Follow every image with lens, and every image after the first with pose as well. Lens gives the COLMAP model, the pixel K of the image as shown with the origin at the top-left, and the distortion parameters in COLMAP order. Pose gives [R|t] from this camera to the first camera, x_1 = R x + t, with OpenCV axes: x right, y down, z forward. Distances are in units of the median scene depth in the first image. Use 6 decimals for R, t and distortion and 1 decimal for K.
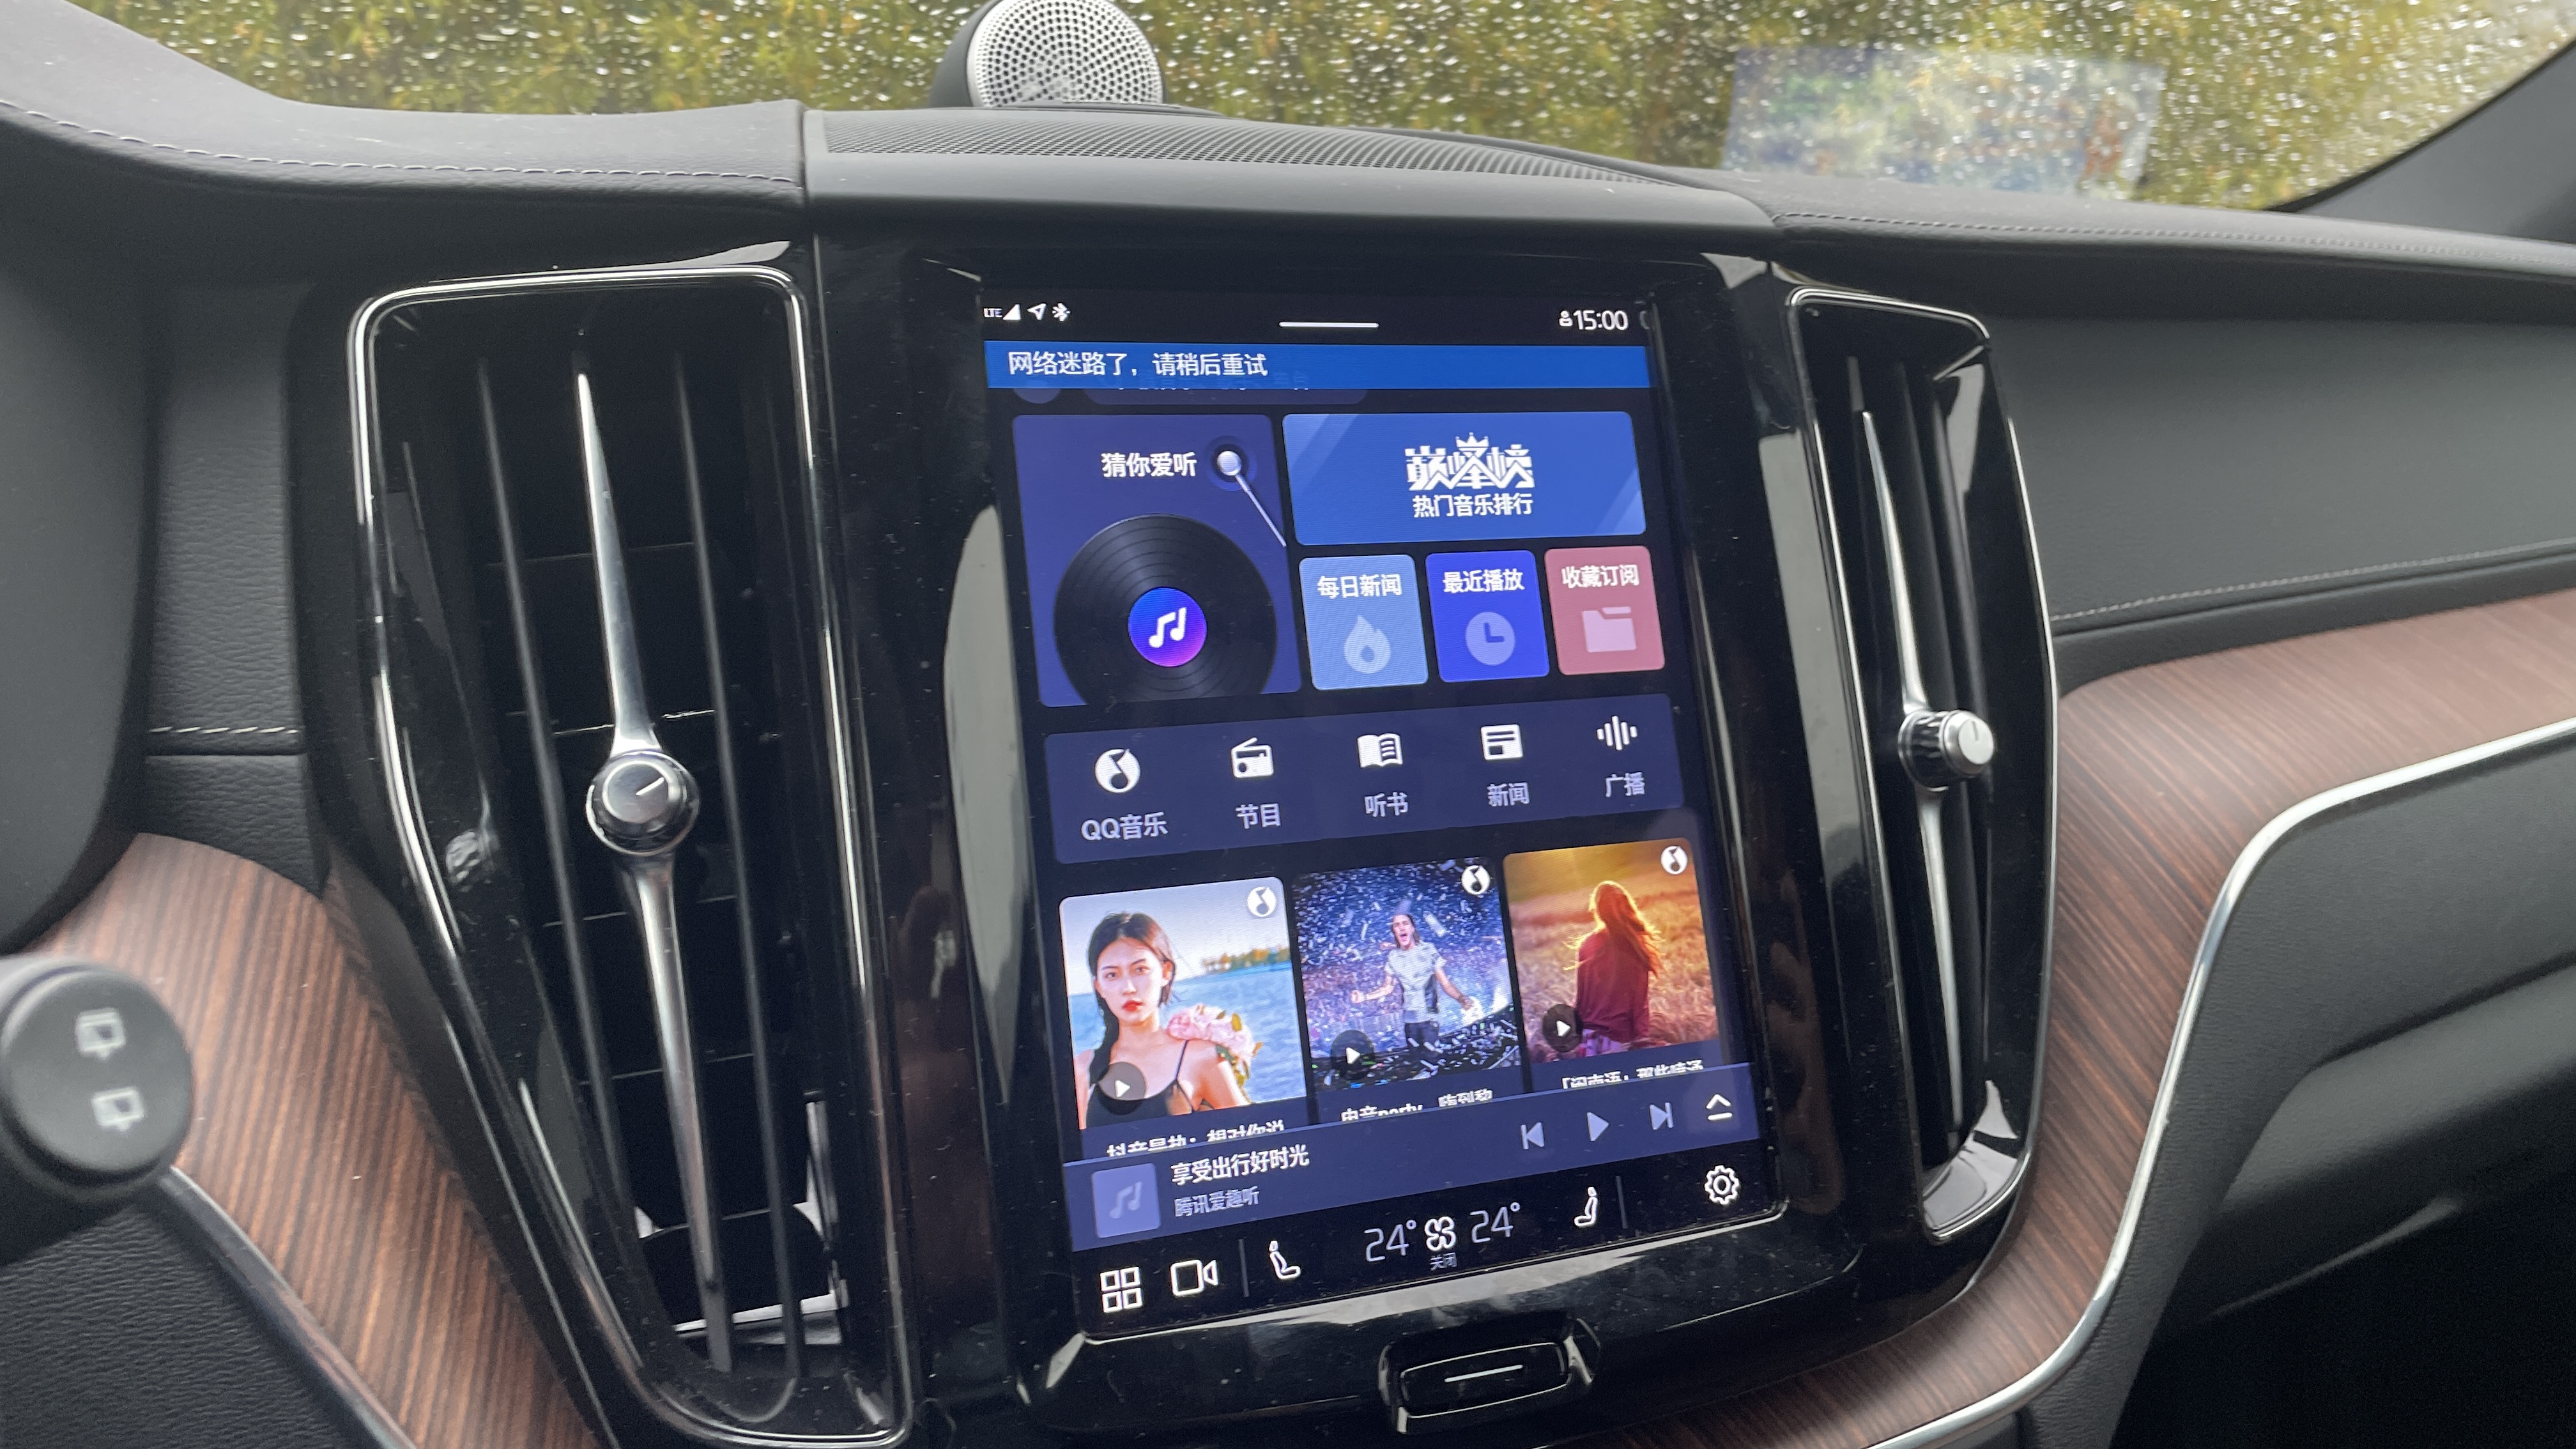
lens RADIAL K [[1974.8, 0, 1322.6], [0, 1974.8, 699.7], [0, 0, 1]] dist [0.091804, -0.124224]
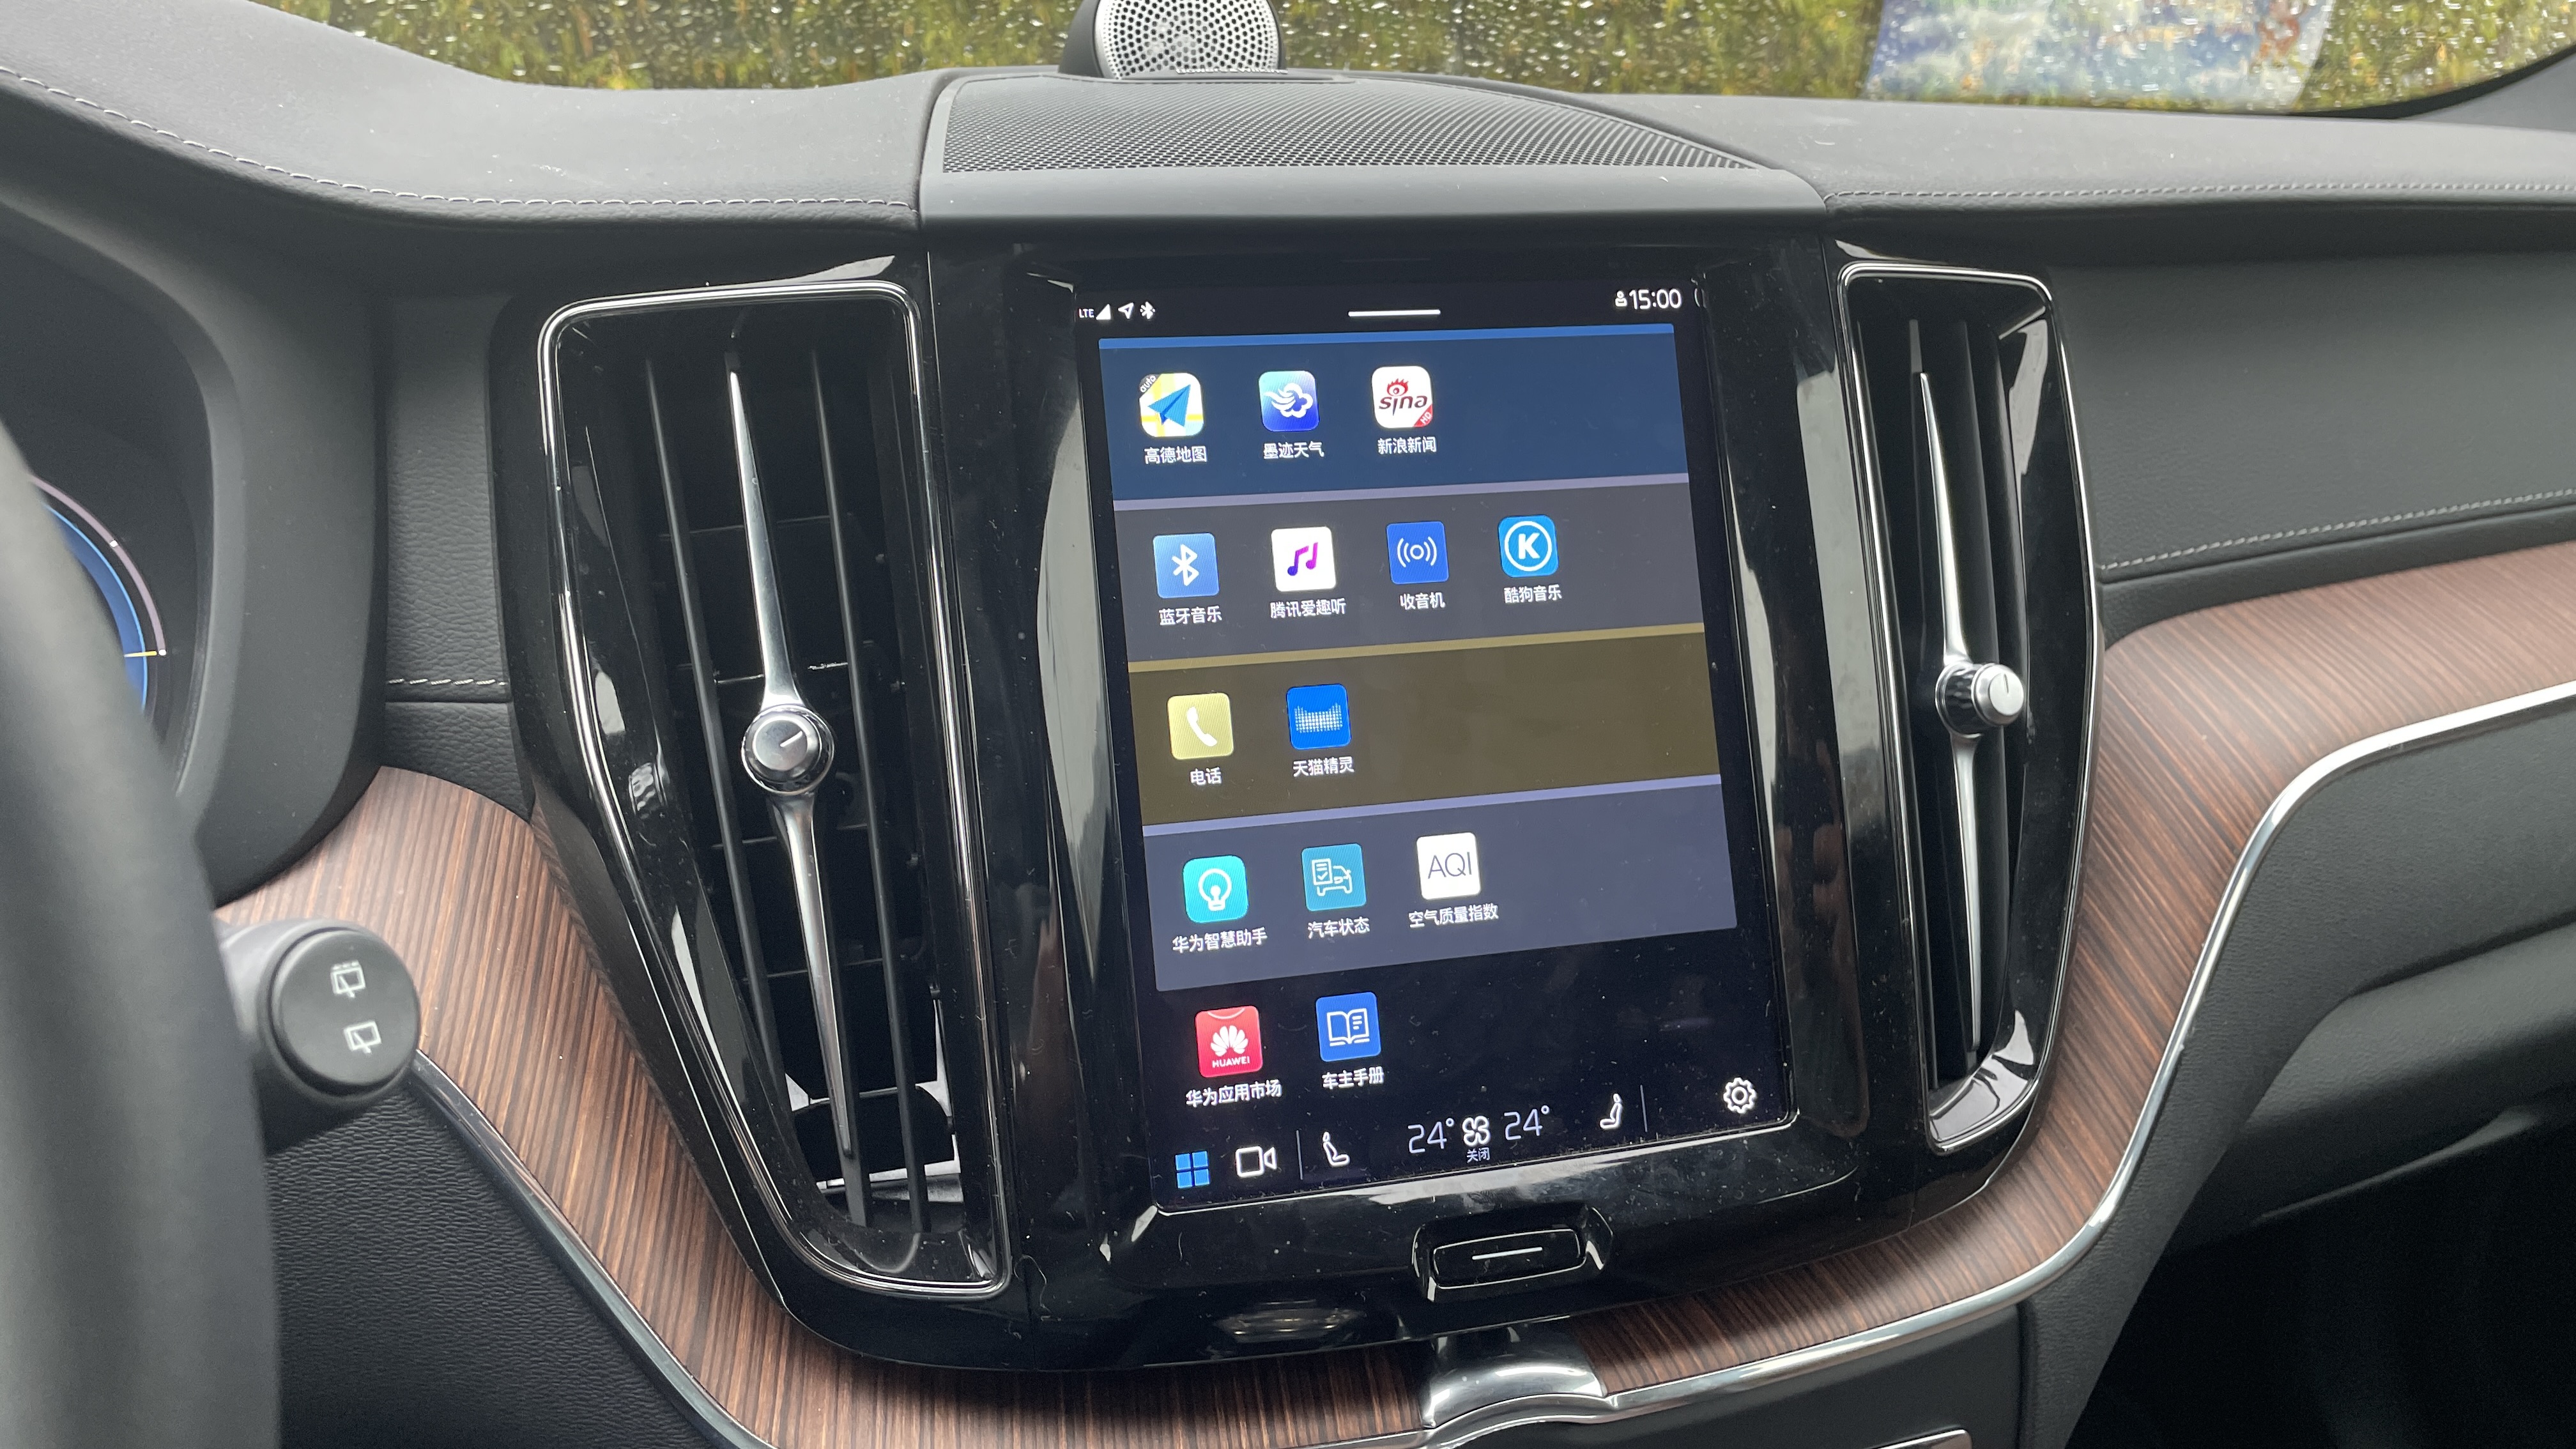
lens RADIAL K [[1974.8, 0, 1310.5], [0, 1974.8, 719.7], [0, 0, 1]] dist [0.091804, -0.124224]
pose [[0.994382, 0.017177, -0.104451, 0.078301], [-0.007931, 0.996063, 0.088293, -0.064340], [0.105556, -0.086968, 0.990603, -0.112180]]
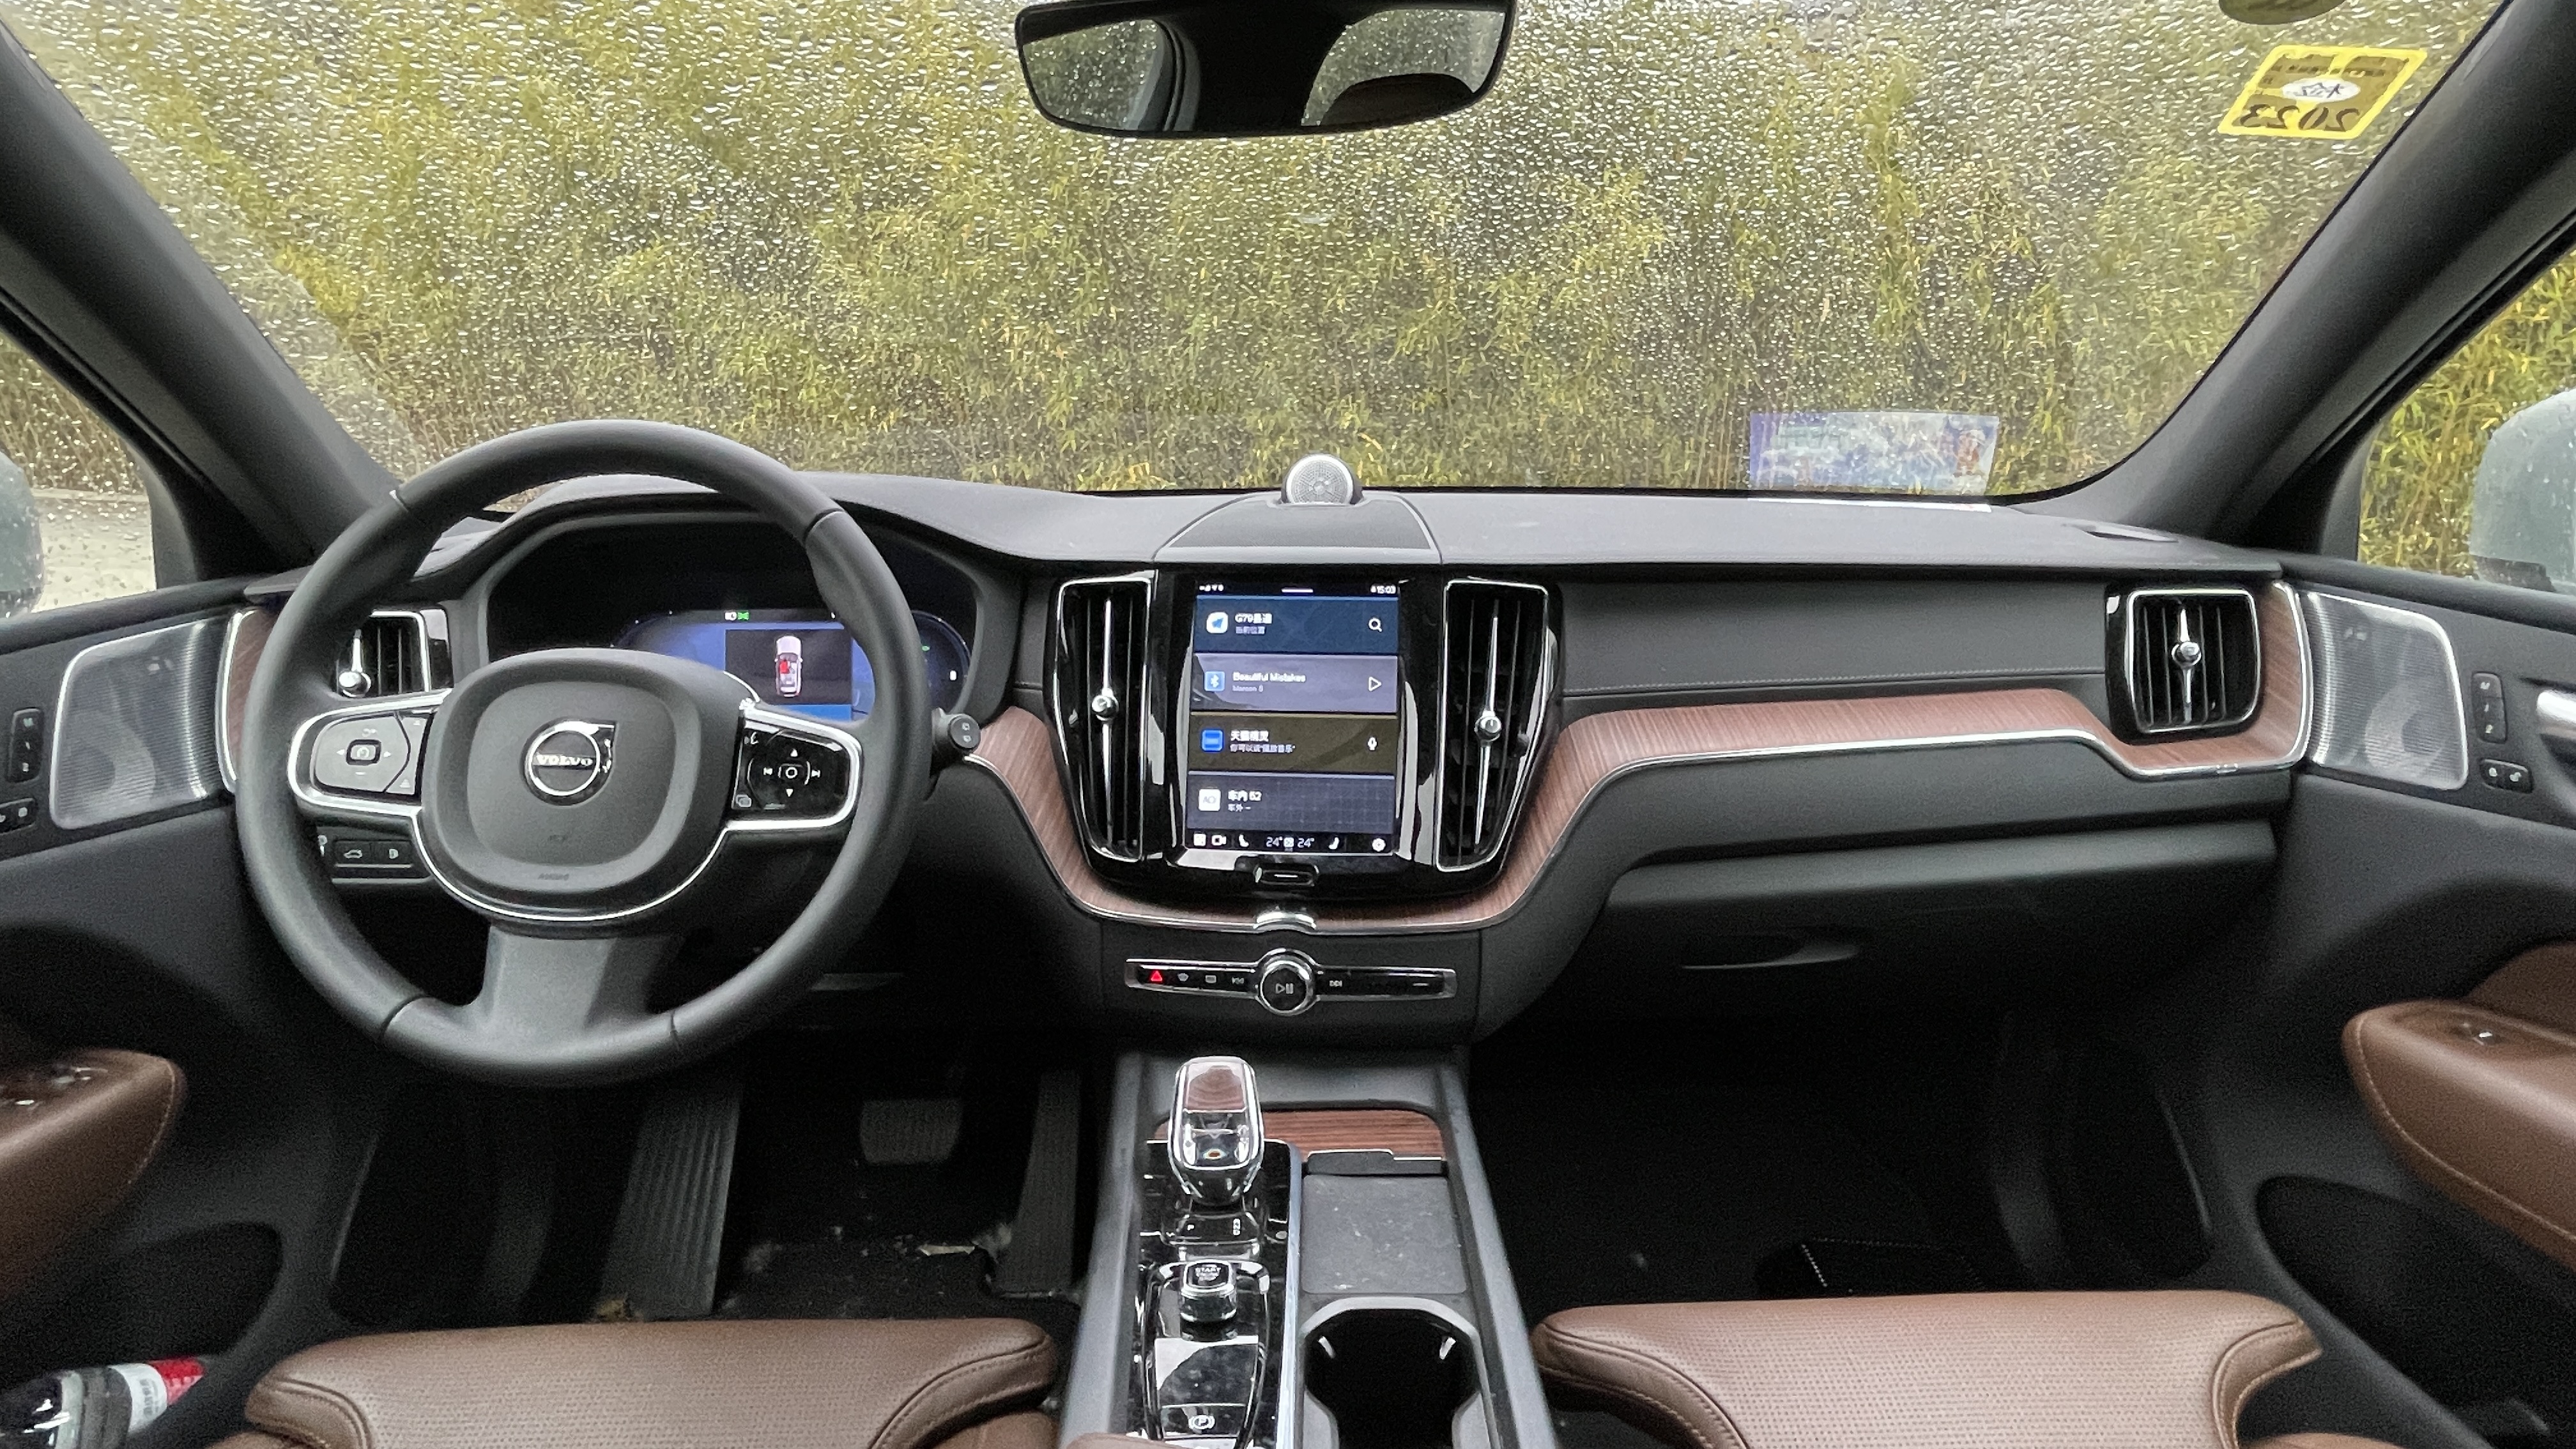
lens RADIAL K [[1460.7, 0, 1295.1], [0, 1460.7, 711.4], [0, 0, 1]] dist [-0.002056, 0.002005]
pose [[0.880517, 0.071240, -0.468630, 1.295723], [-0.074912, 0.997131, 0.010827, -0.001918], [0.468057, 0.025573, 0.883328, -1.362259]]
